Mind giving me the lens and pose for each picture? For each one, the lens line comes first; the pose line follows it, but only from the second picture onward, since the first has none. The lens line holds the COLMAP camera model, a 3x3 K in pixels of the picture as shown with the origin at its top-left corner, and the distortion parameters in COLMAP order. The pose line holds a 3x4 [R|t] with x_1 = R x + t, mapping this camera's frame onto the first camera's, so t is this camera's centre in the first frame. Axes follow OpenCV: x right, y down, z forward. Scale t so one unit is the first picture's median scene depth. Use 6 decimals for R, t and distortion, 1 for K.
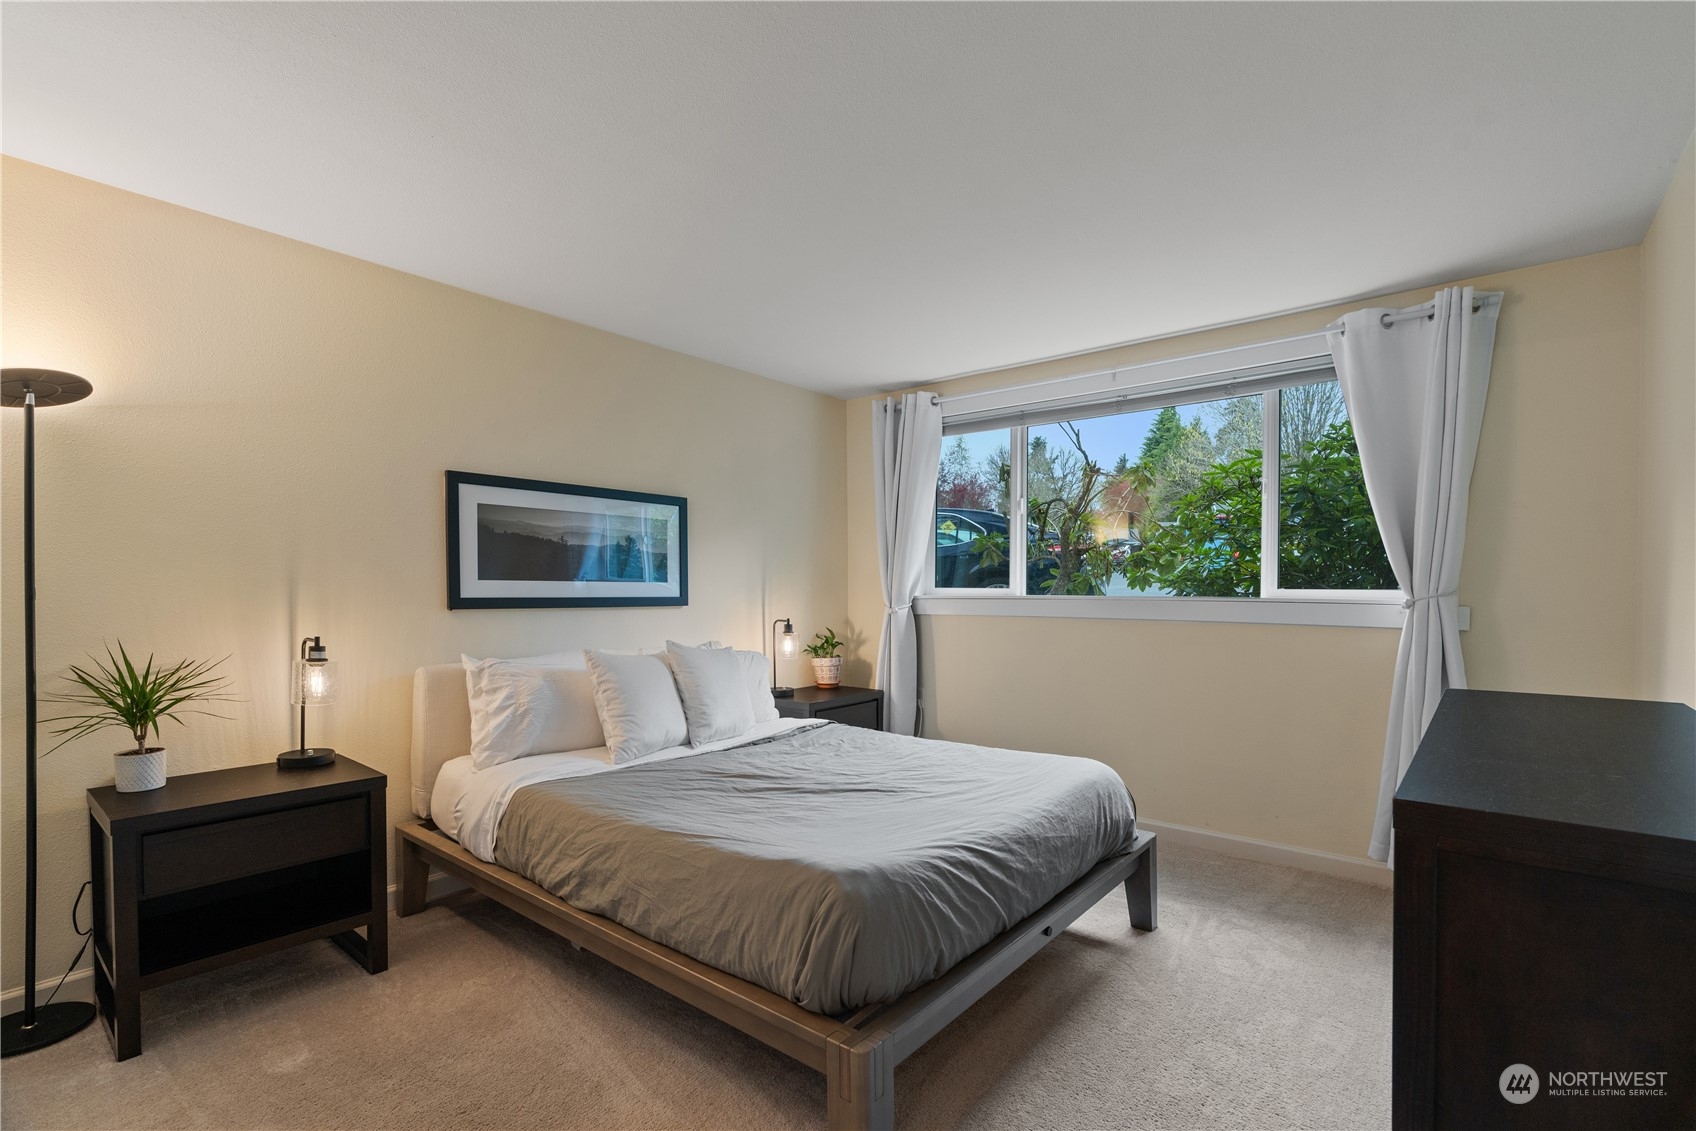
lens RADIAL K [[779.7, 0, 845.8], [0, 779.7, 582.3], [0, 0, 1]] dist [-0.004845, -0.000075]
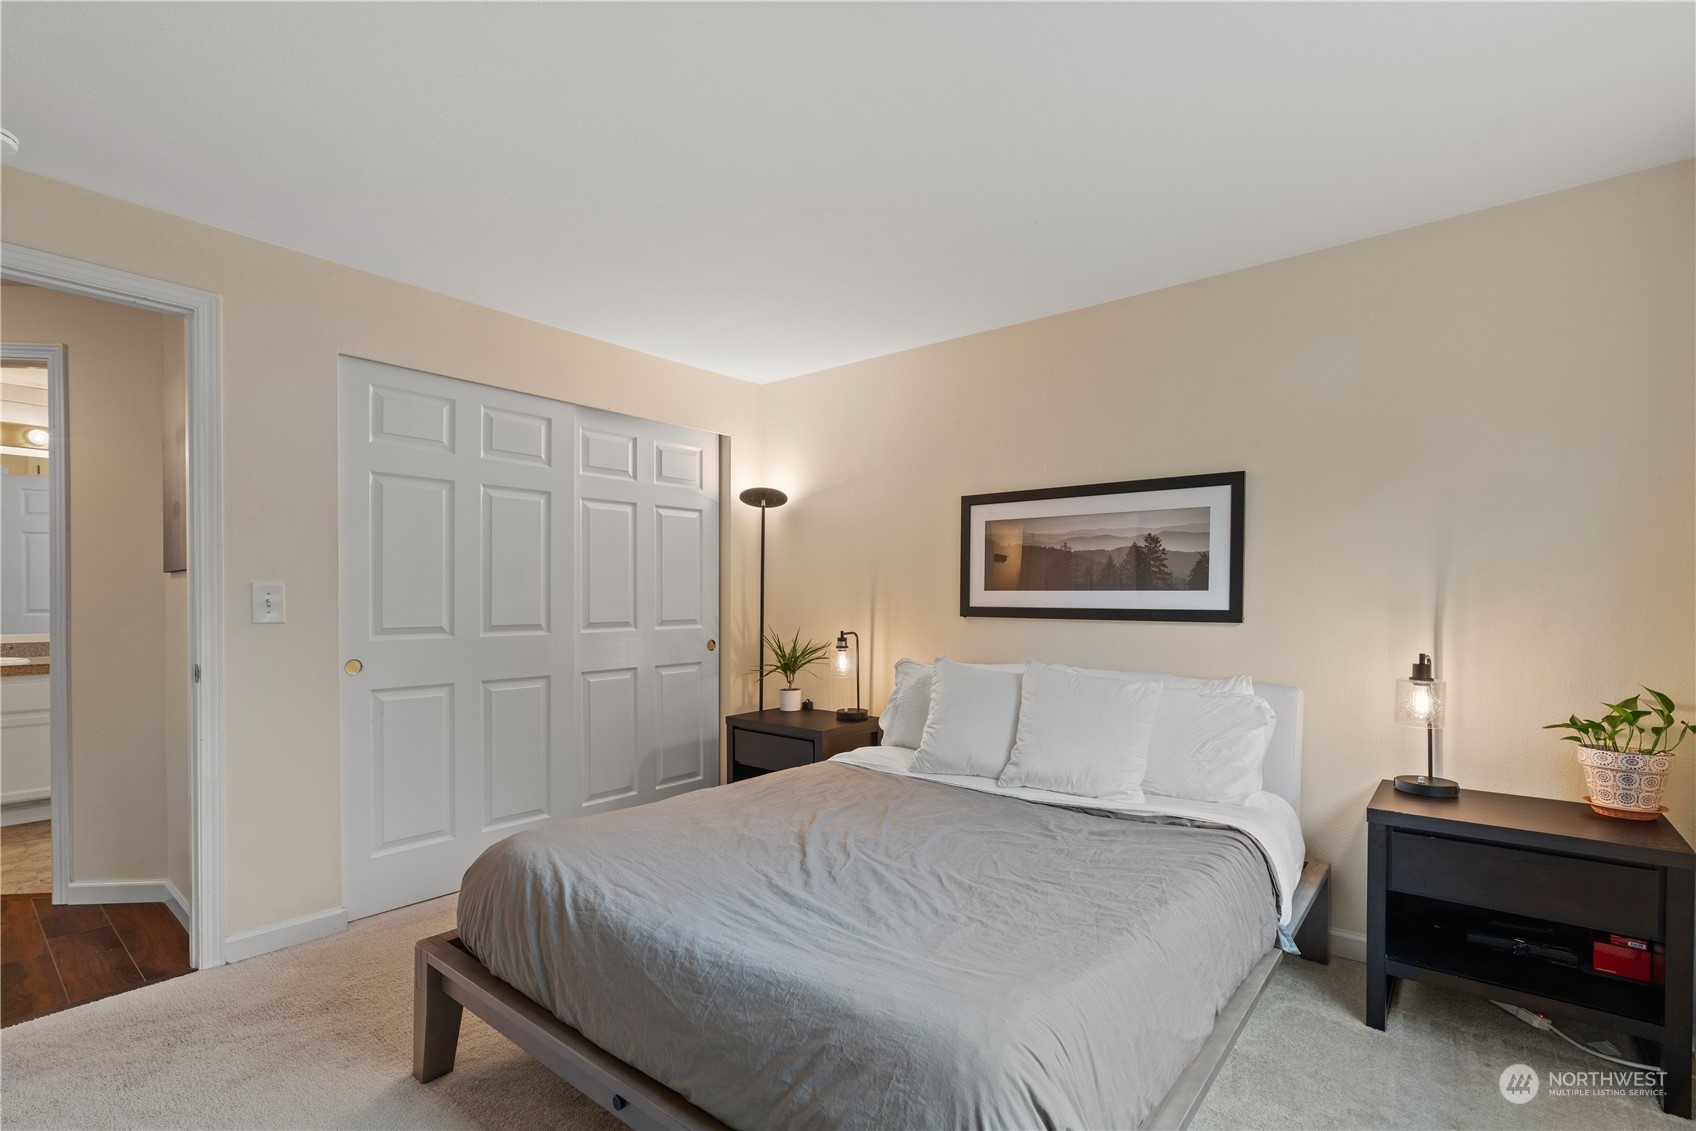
lens RADIAL K [[779.7, 0, 845.8], [0, 779.7, 582.3], [0, 0, 1]] dist [-0.004845, -0.000075]
pose [[-0.001608, -0.020073, -0.999797, 0.583725], [0.005457, 0.999783, -0.020082, 0.005923], [0.999984, -0.005488, -0.001498, 0.740877]]
